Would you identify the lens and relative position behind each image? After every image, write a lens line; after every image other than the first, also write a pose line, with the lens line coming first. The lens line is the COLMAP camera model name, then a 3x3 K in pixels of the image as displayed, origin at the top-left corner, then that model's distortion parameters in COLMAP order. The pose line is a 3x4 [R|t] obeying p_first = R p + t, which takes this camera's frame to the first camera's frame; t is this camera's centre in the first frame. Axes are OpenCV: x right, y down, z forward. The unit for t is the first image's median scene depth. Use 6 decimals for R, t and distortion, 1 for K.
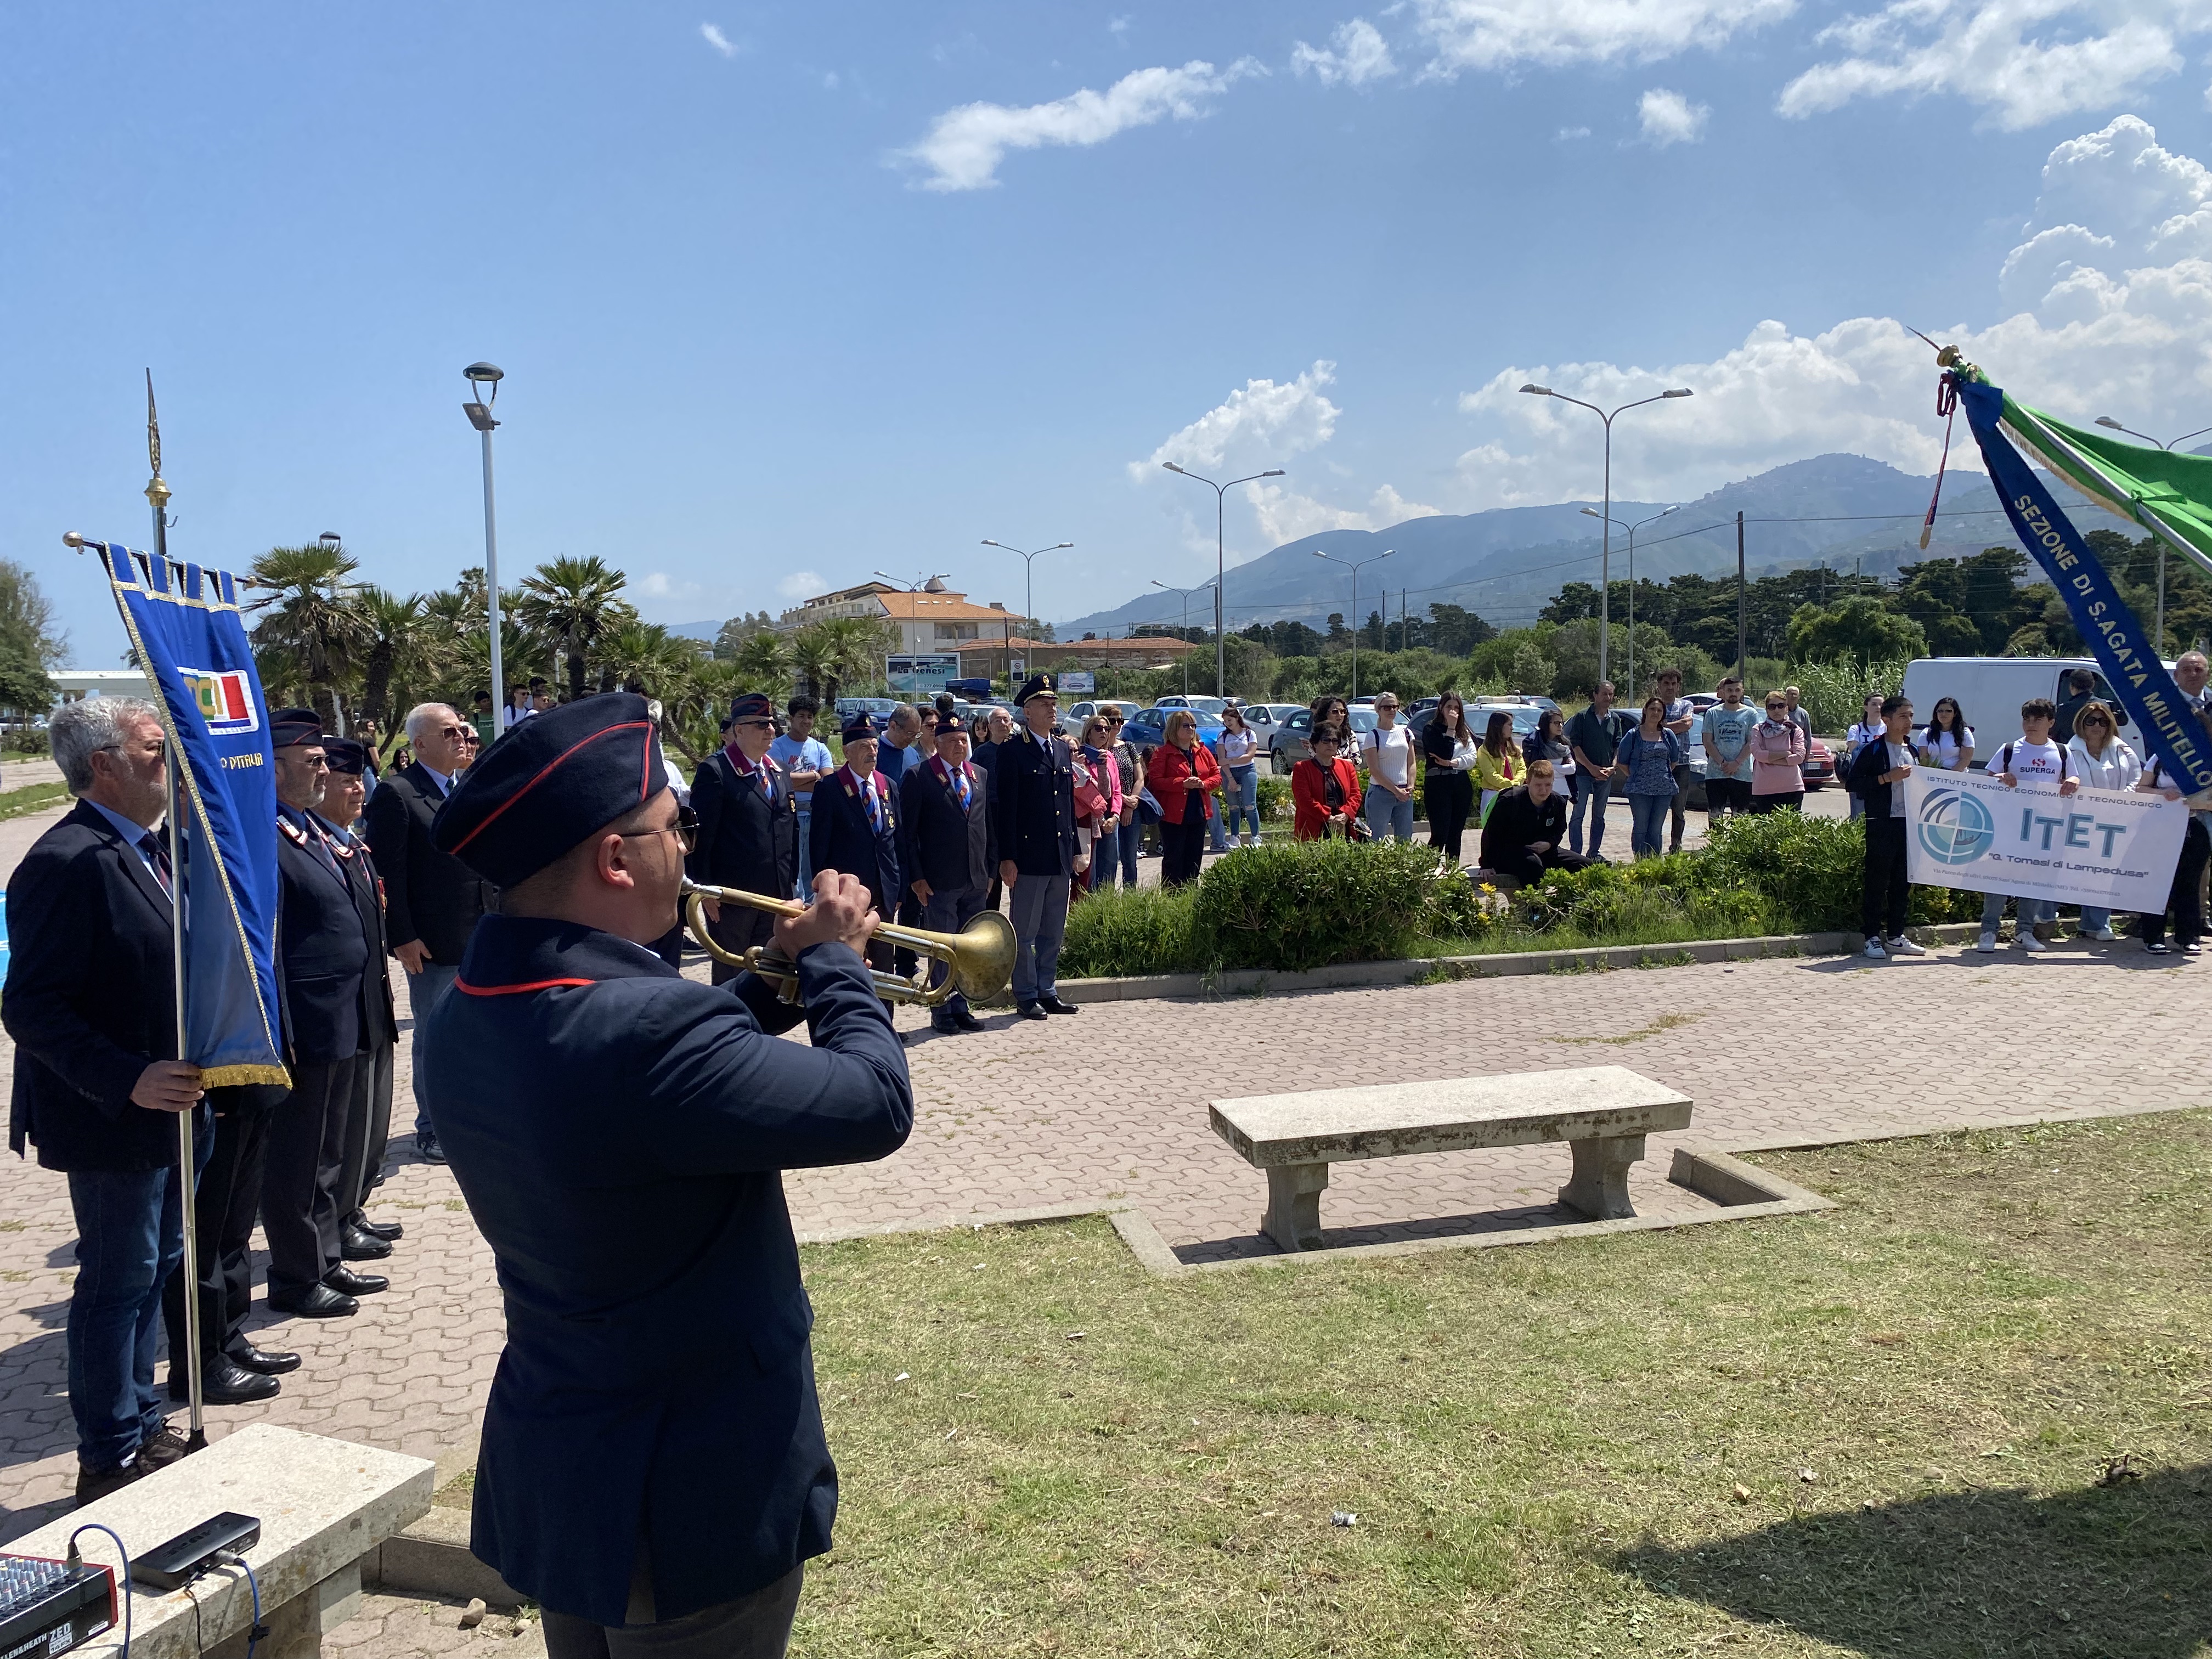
lens RADIAL K [[1748.7, 0, 1106.0], [0, 1748.7, 829.5], [0, 0, 1]] dist [0.006798, -0.007748]
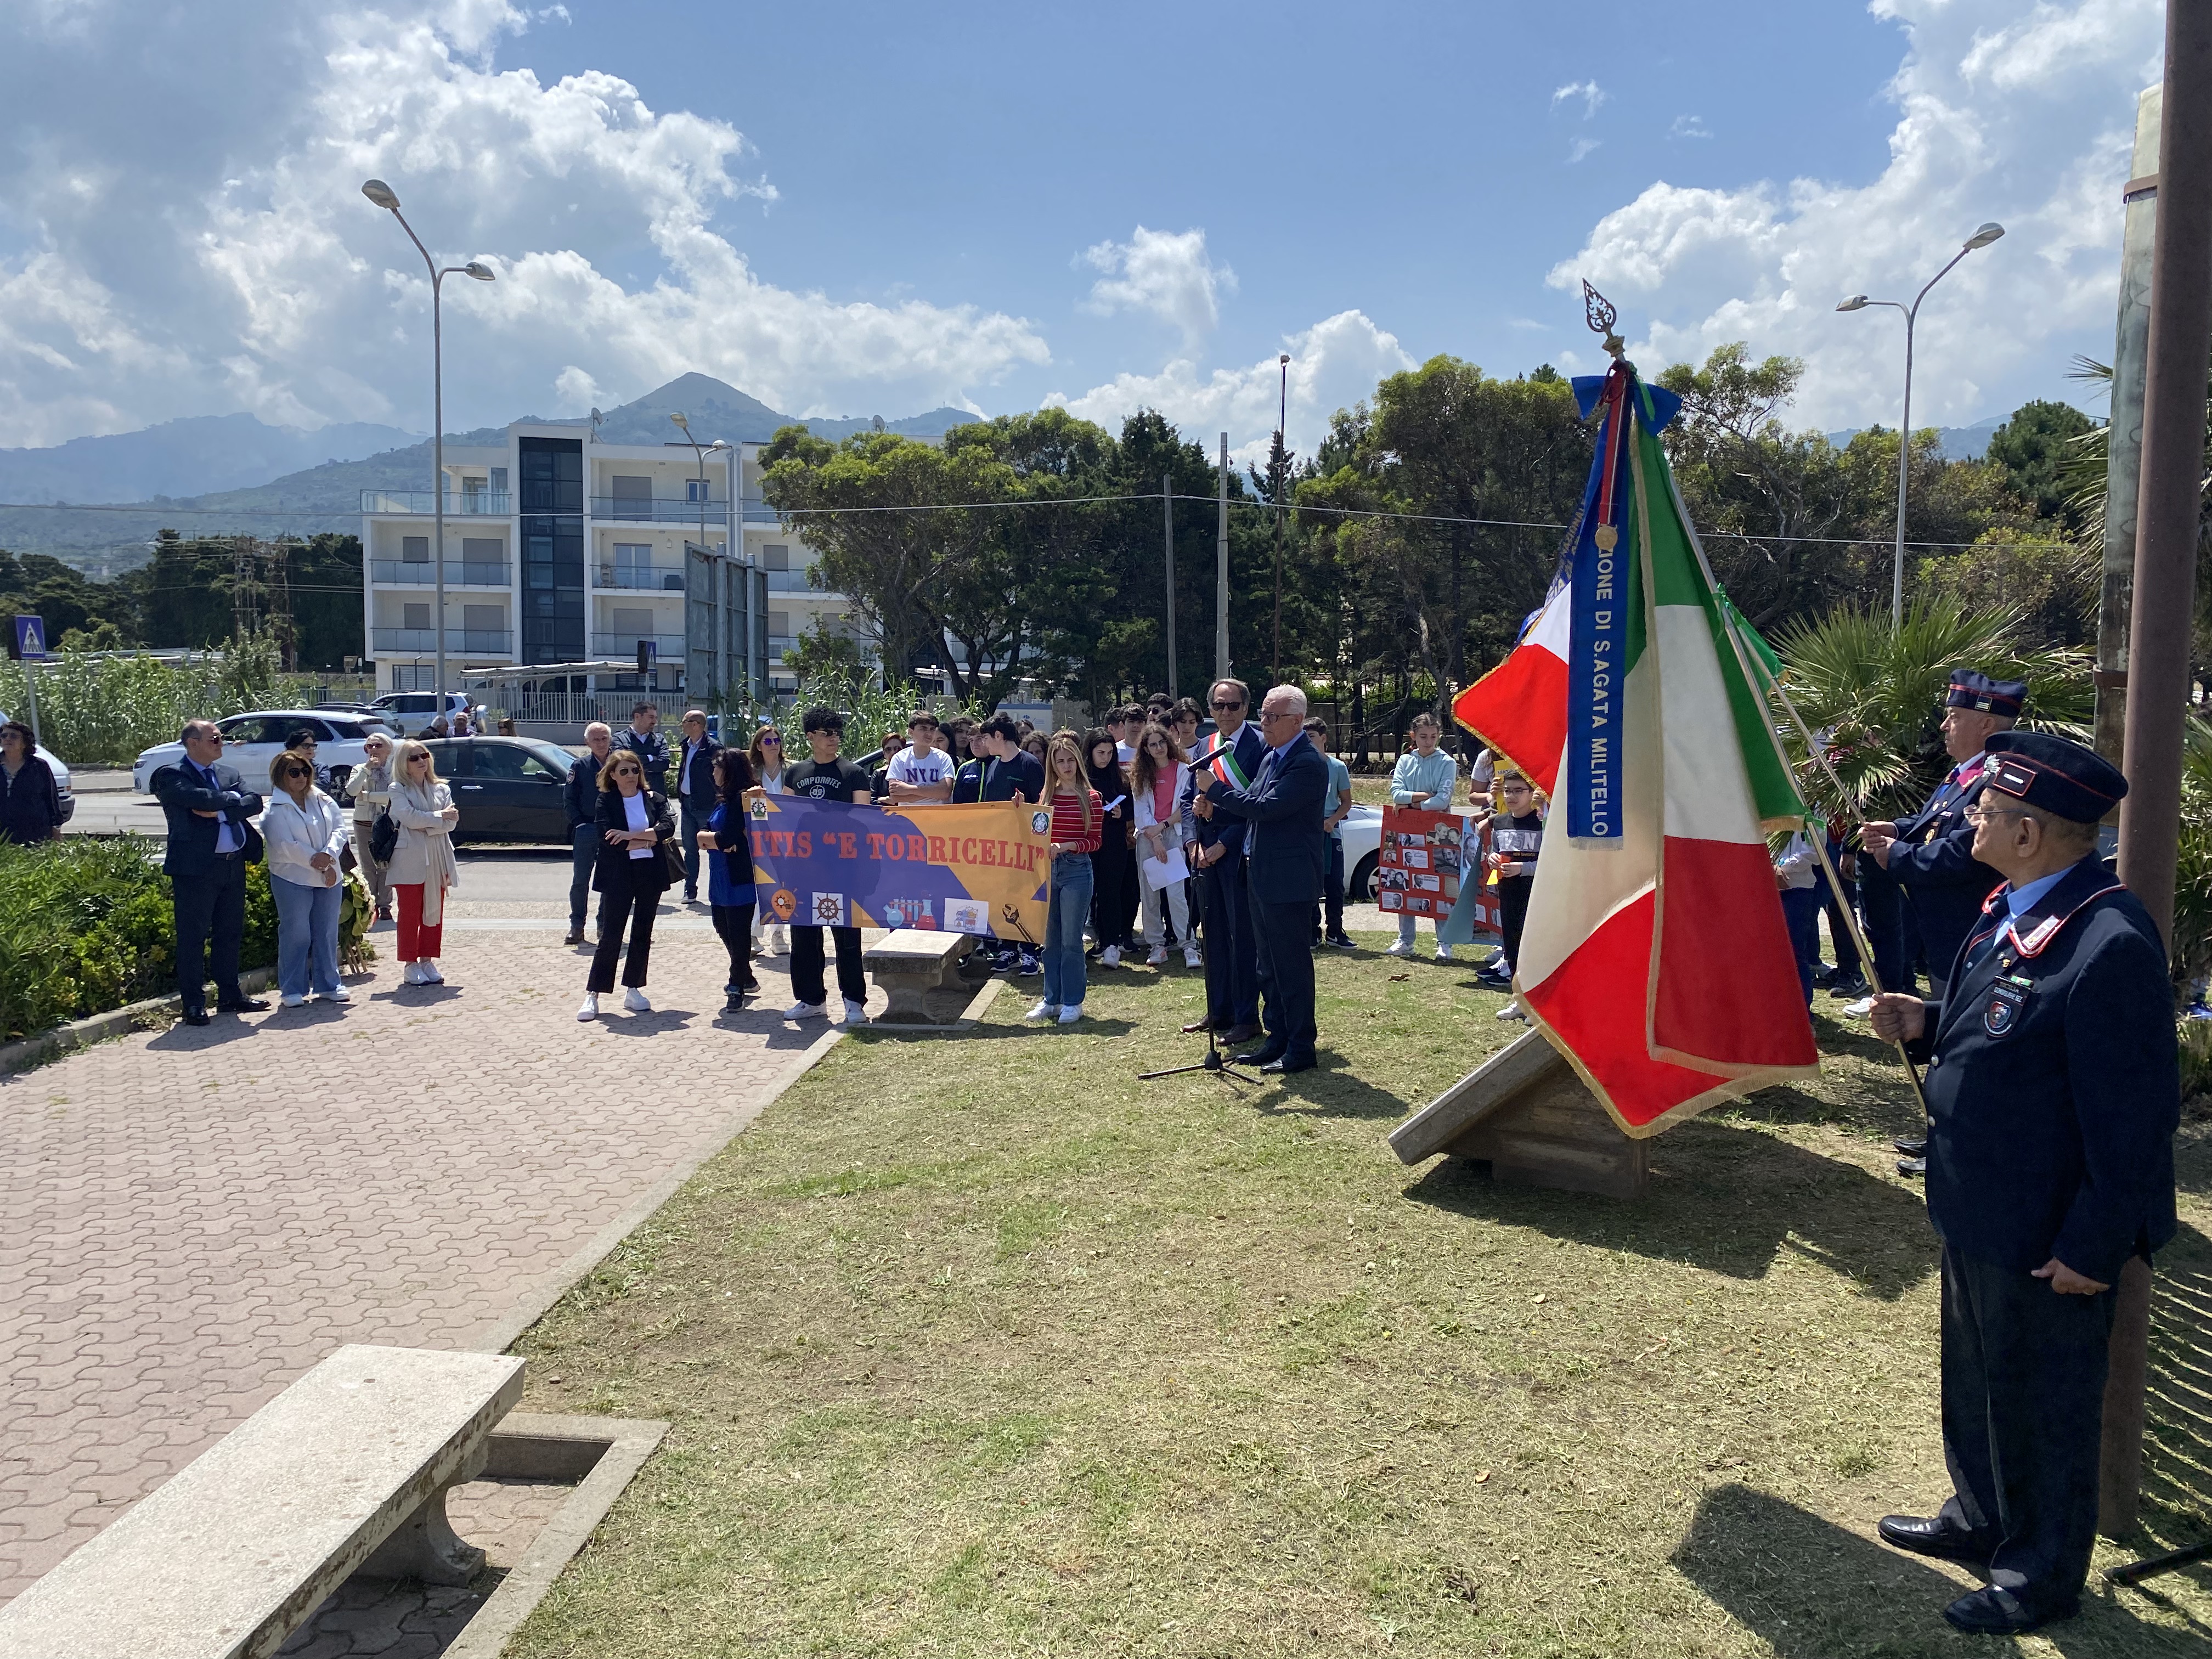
lens RADIAL K [[1685.1, 0, 1106.0], [0, 1685.1, 829.5], [0, 0, 1]] dist [0.011594, -0.007380]
pose [[0.297375, -0.056924, 0.953062, -0.149933], [0.056777, 0.997509, 0.041863, -0.049183], [-0.953071, 0.041663, 0.299866, 0.311414]]
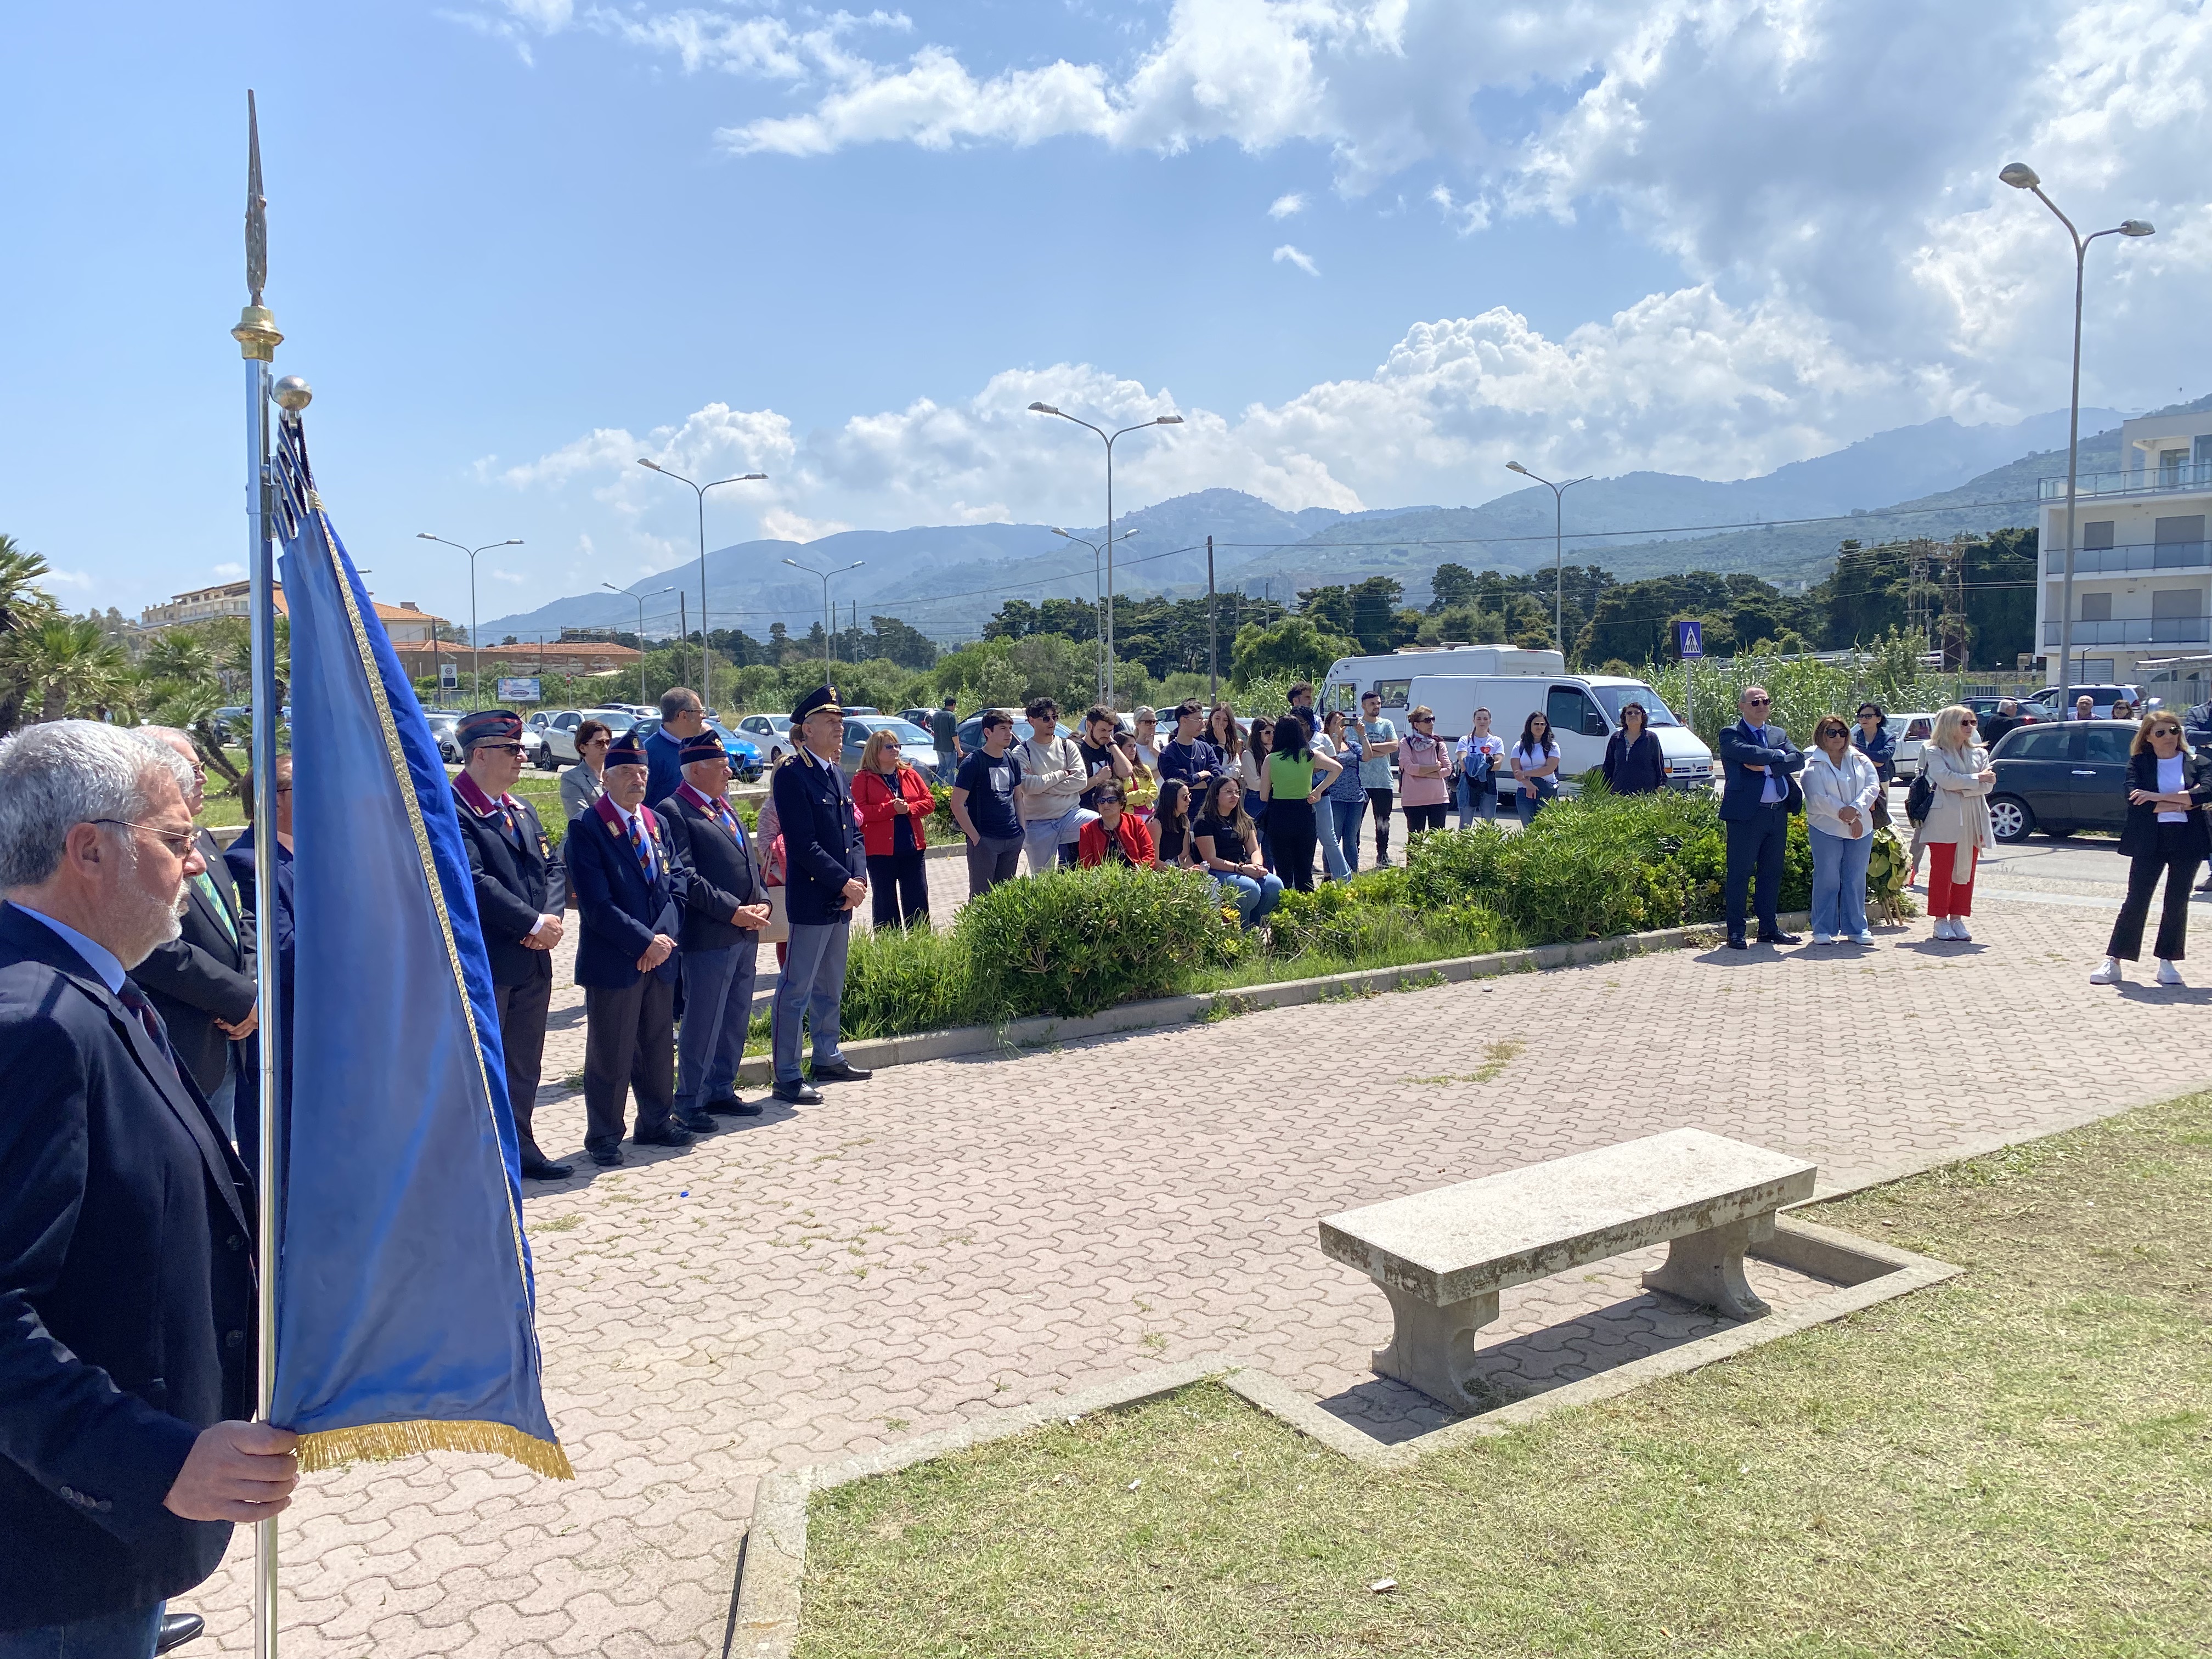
lens RADIAL K [[1691.3, 0, 1093.6], [0, 1691.3, 820.0], [0, 0, 1]] dist [0.007531, -0.001015]
pose [[0.941137, -0.019753, 0.337449, -0.173177], [0.022861, 0.999725, -0.005241, -0.014864], [-0.337252, 0.012647, 0.941329, 0.176832]]
